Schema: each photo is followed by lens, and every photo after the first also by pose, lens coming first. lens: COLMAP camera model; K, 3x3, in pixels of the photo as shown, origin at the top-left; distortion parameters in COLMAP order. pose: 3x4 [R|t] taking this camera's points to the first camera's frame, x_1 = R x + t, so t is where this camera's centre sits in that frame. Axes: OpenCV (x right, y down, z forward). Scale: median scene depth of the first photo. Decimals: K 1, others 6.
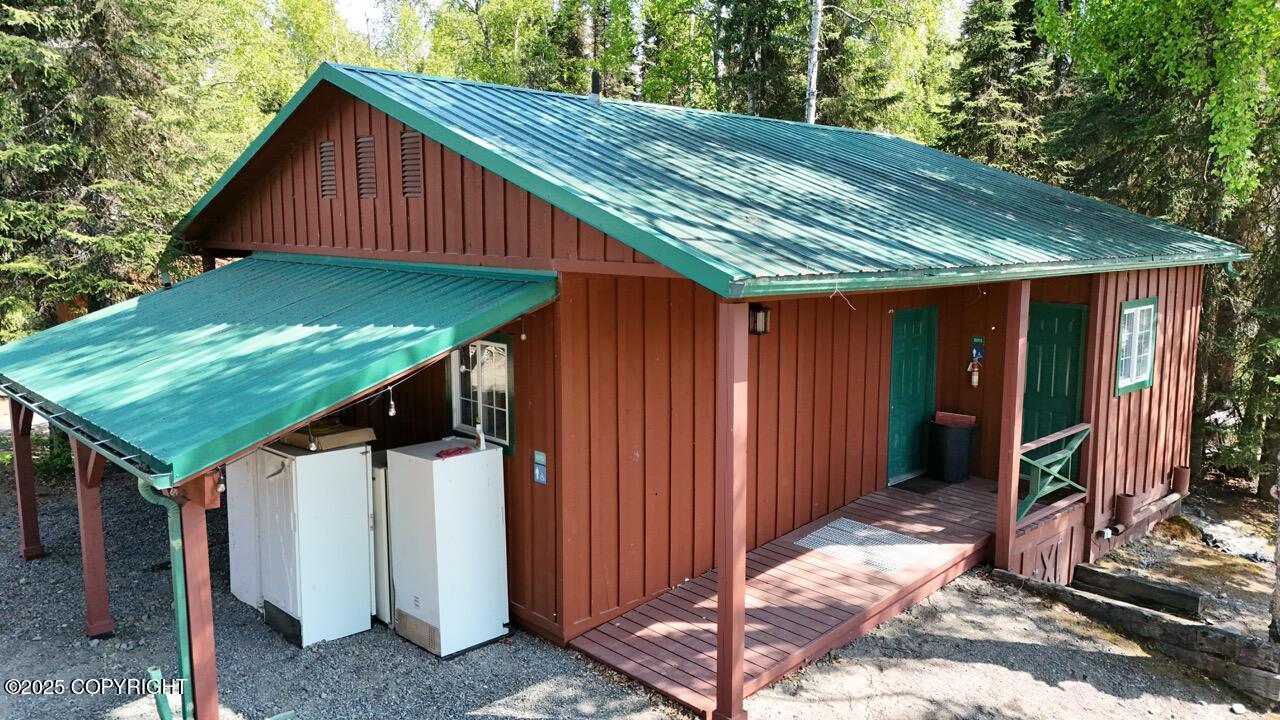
lens RADIAL K [[931.0, 0, 640.0], [0, 931.0, 360.0], [0, 0, 1]] dist [0.078974, -0.078271]
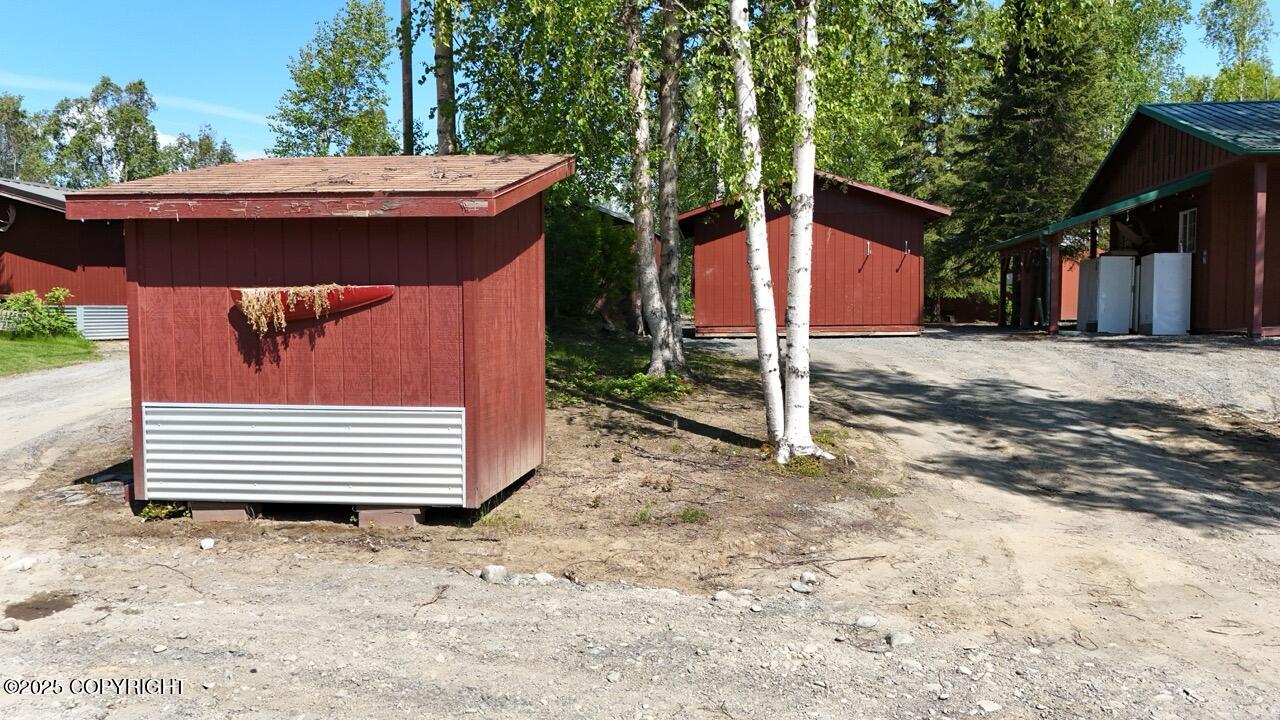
lens RADIAL K [[931.0, 0, 640.0], [0, 931.0, 360.0], [0, 0, 1]] dist [0.078974, -0.078271]
pose [[0.596020, 0.039541, -0.801995, 0.918833], [-0.114657, 0.992743, -0.036264, 0.590543], [0.794741, 0.113568, 0.596229, -1.439470]]
